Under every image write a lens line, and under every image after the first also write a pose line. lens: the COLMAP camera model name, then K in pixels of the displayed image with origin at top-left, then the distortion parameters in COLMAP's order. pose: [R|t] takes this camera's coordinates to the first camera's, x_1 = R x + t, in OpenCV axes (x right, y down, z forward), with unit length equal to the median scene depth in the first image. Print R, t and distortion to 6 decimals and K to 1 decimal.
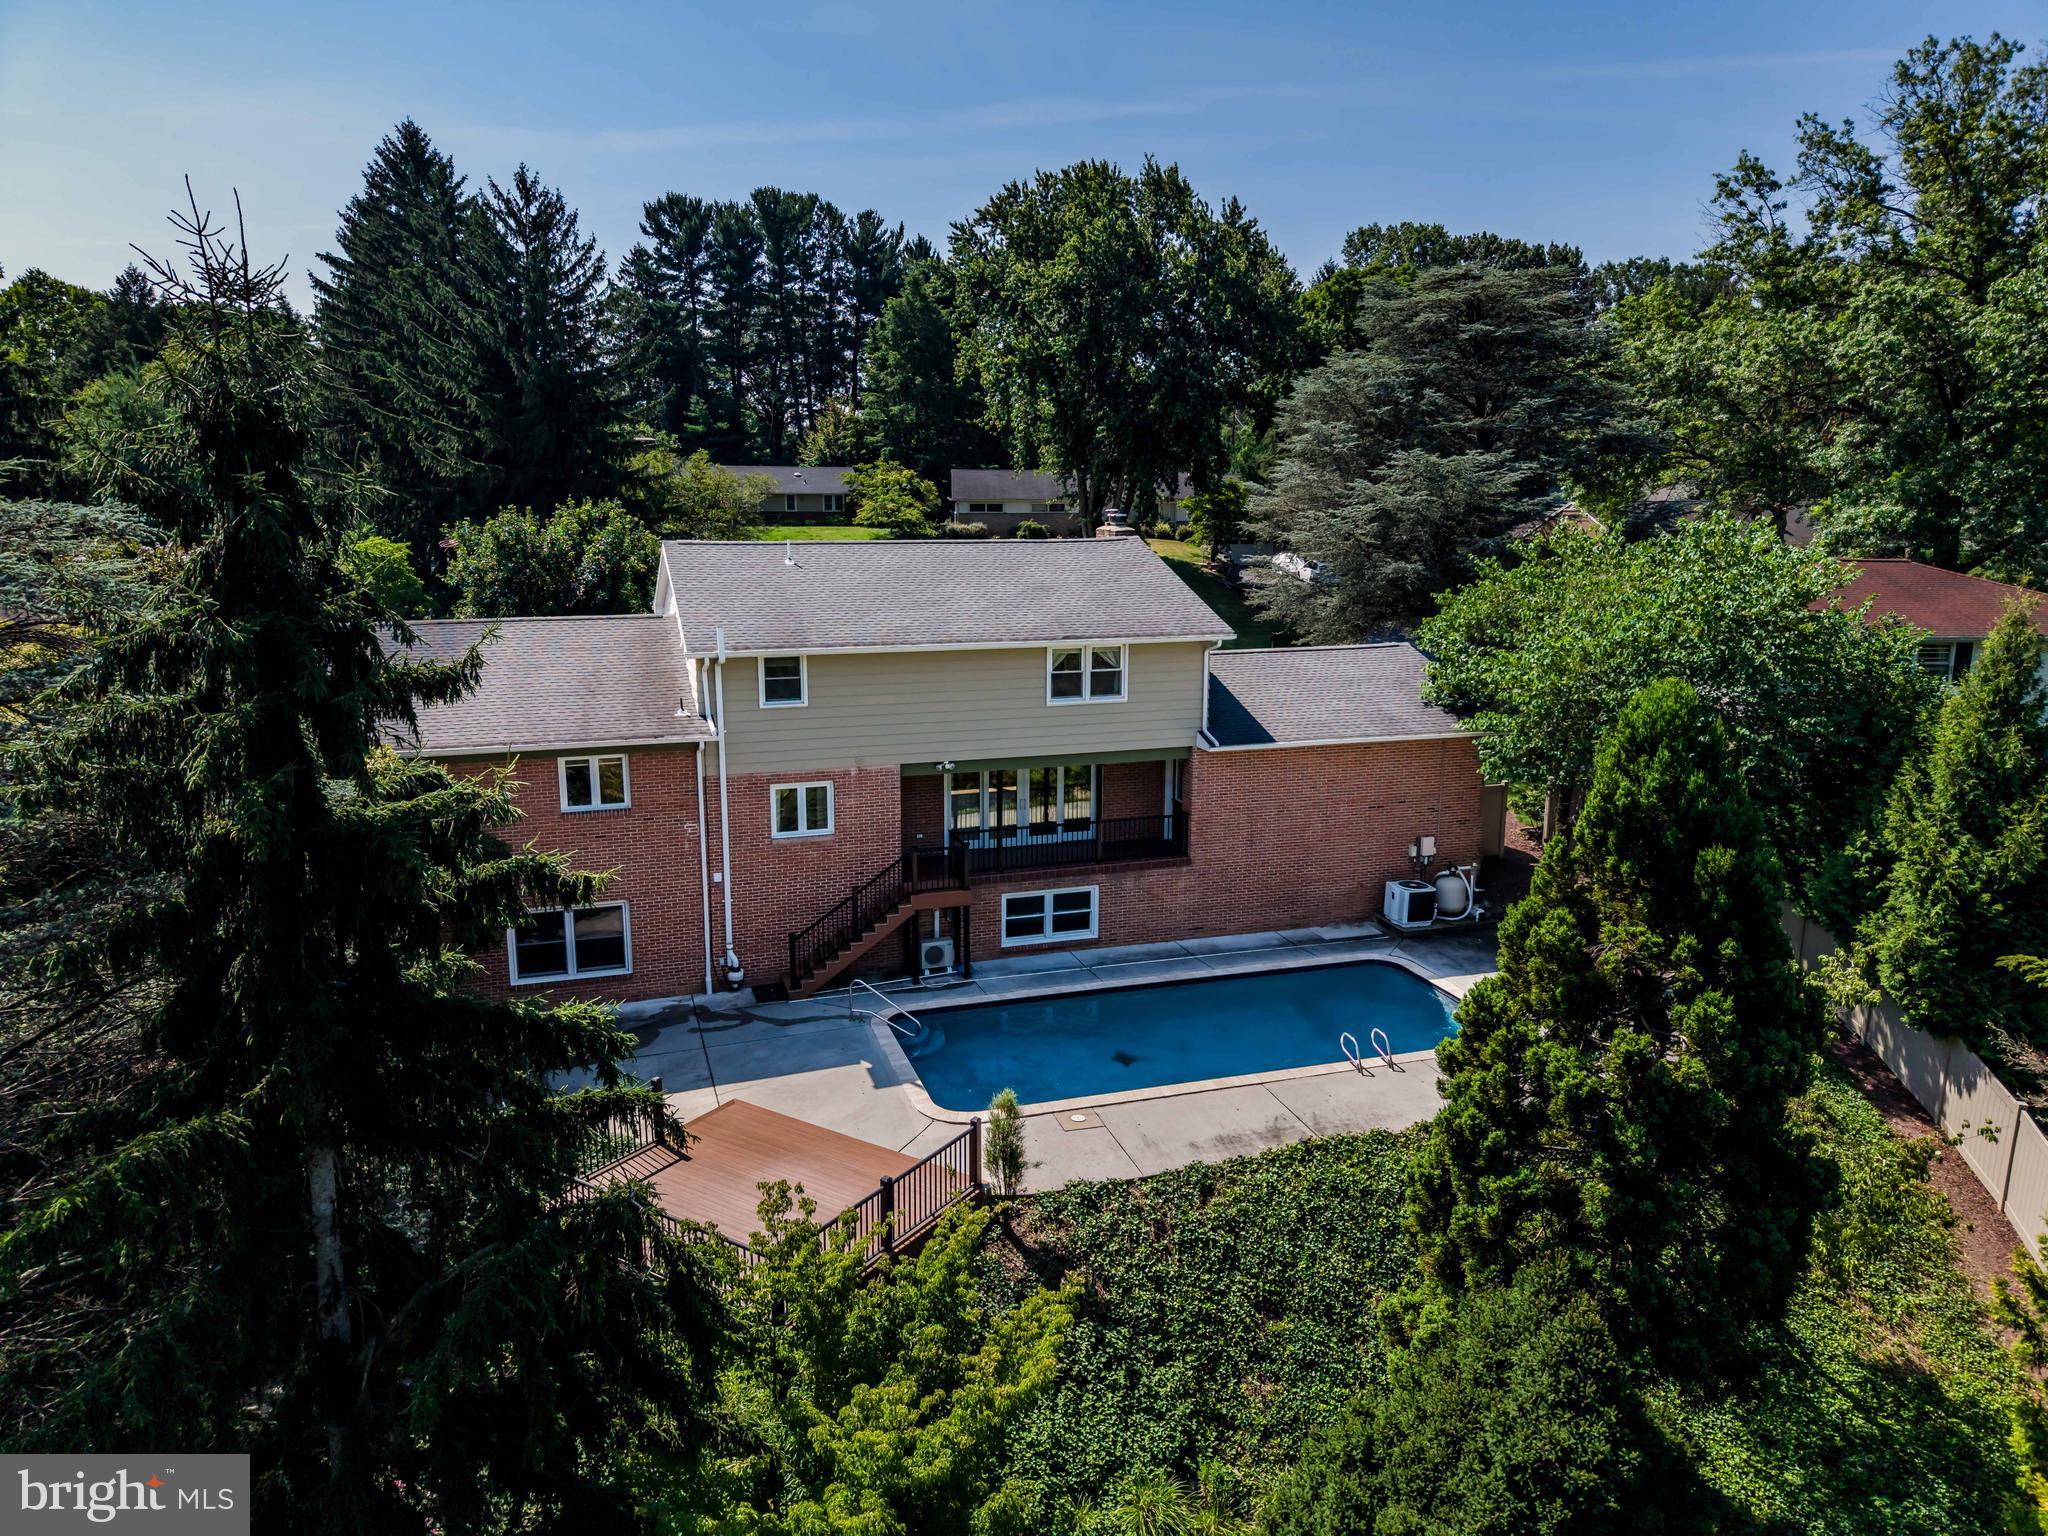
lens RADIAL K [[1396.7, 0, 1029.8], [0, 1396.7, 756.7], [0, 0, 1]] dist [0.006518, -0.025830]
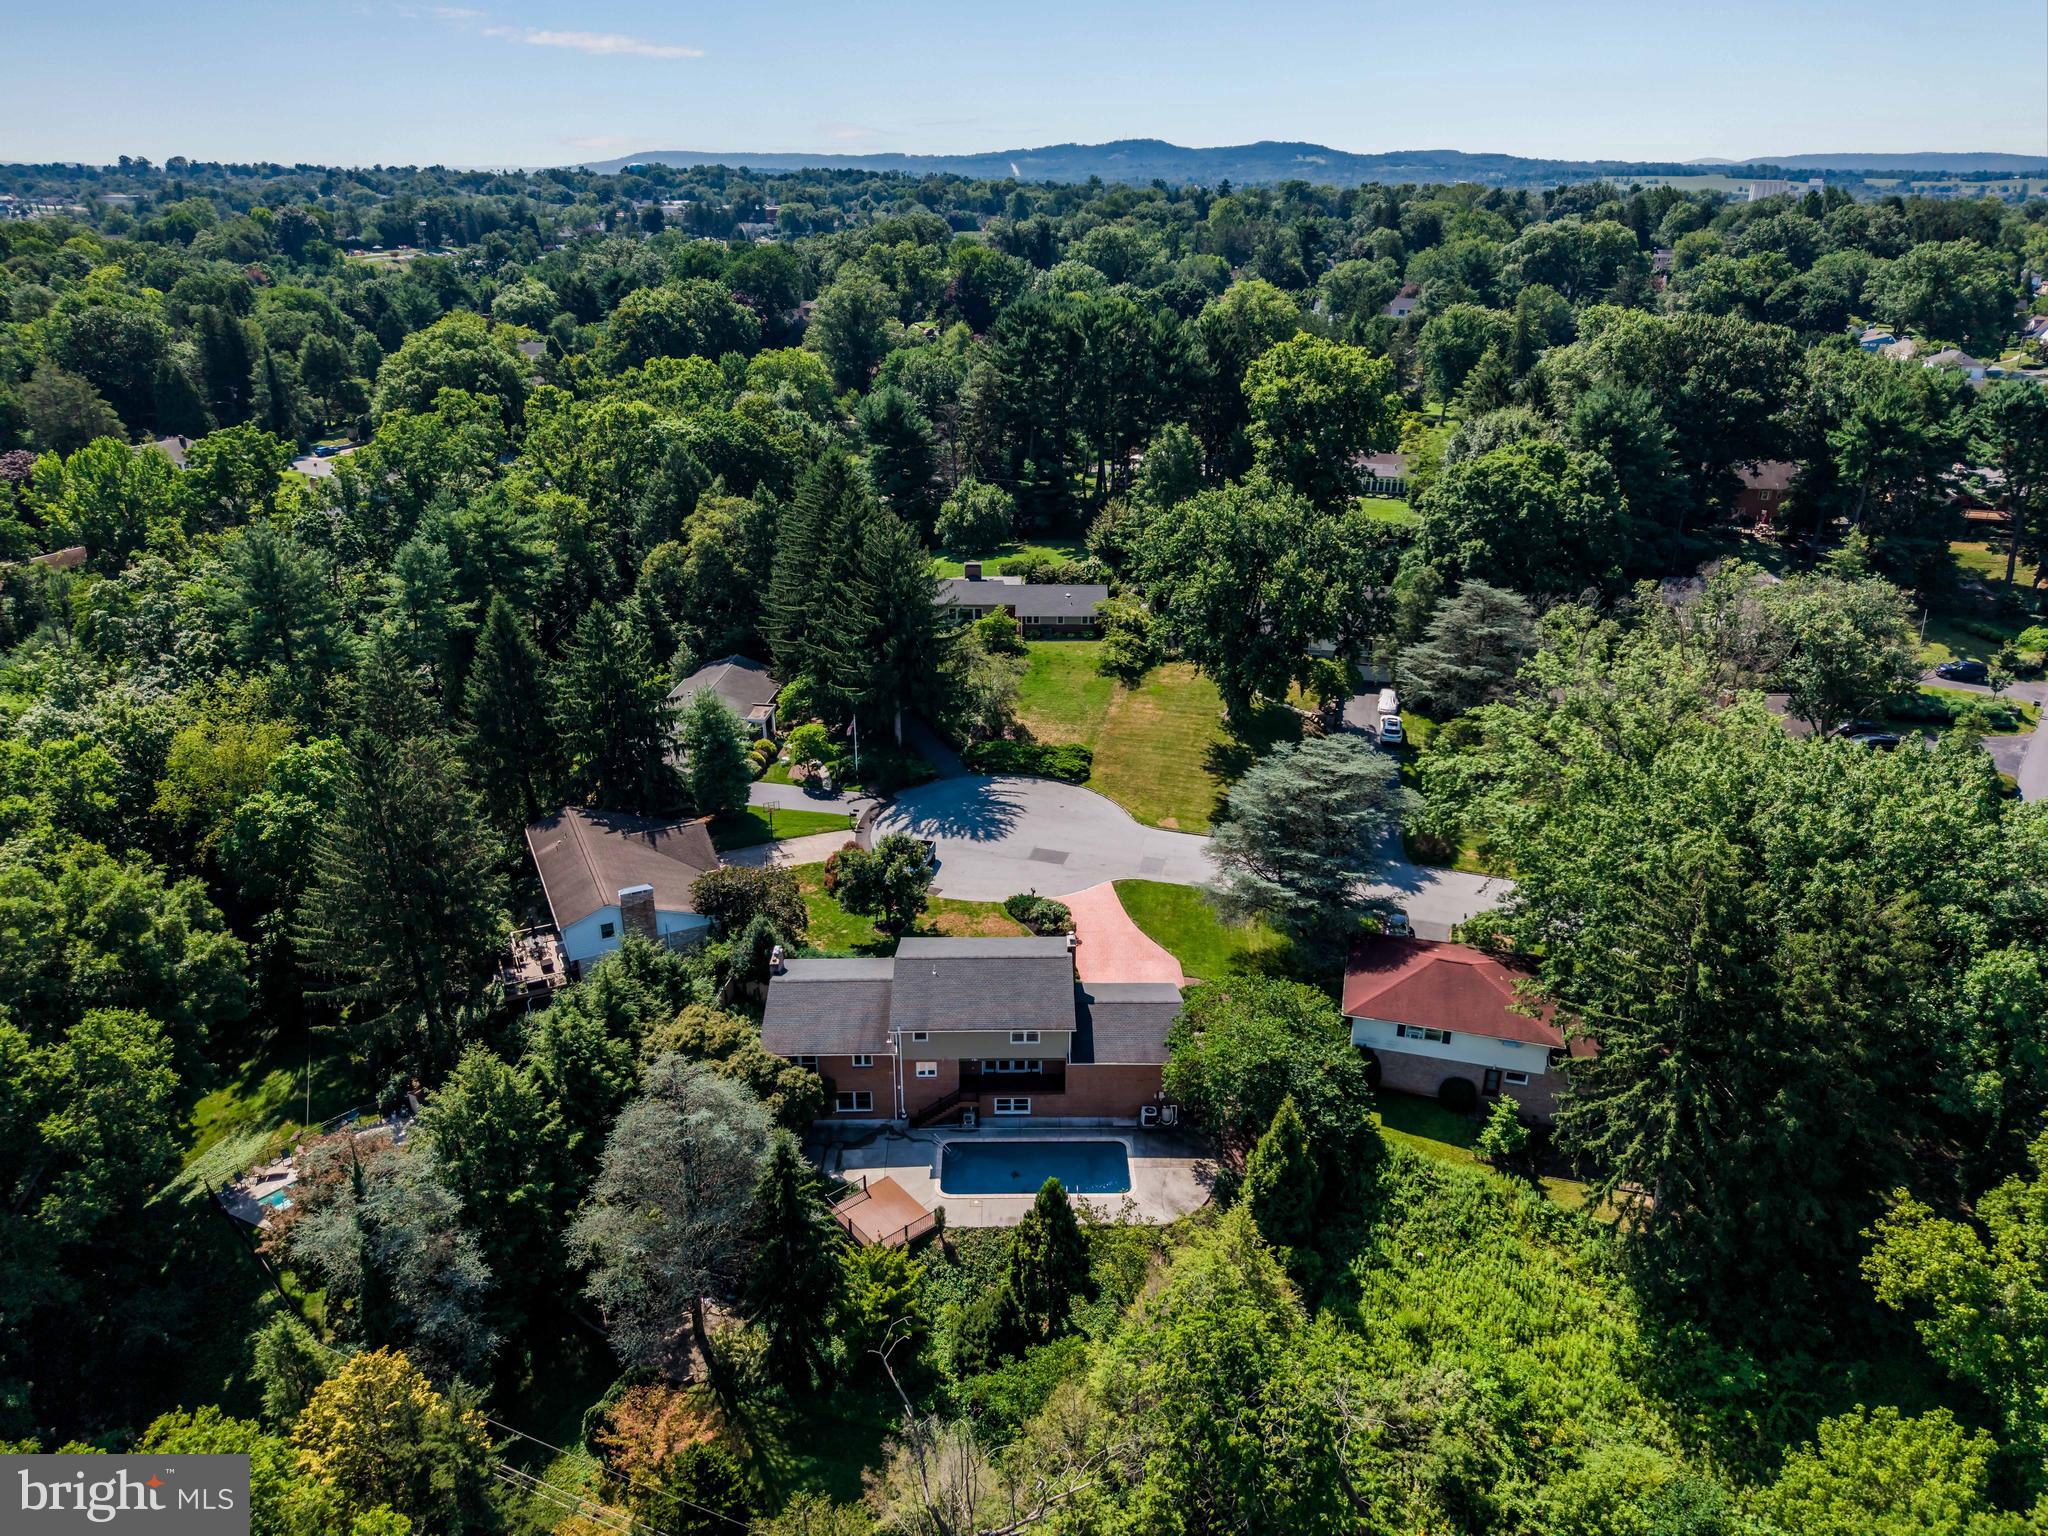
lens RADIAL K [[1396.7, 0, 1029.8], [0, 1396.7, 756.7], [0, 0, 1]] dist [0.006518, -0.025830]
pose [[0.956762, 0.123836, -0.263196, 0.722874], [-0.065387, 0.973254, 0.220232, -1.231778], [0.283429, -0.193500, 0.939269, -1.567631]]
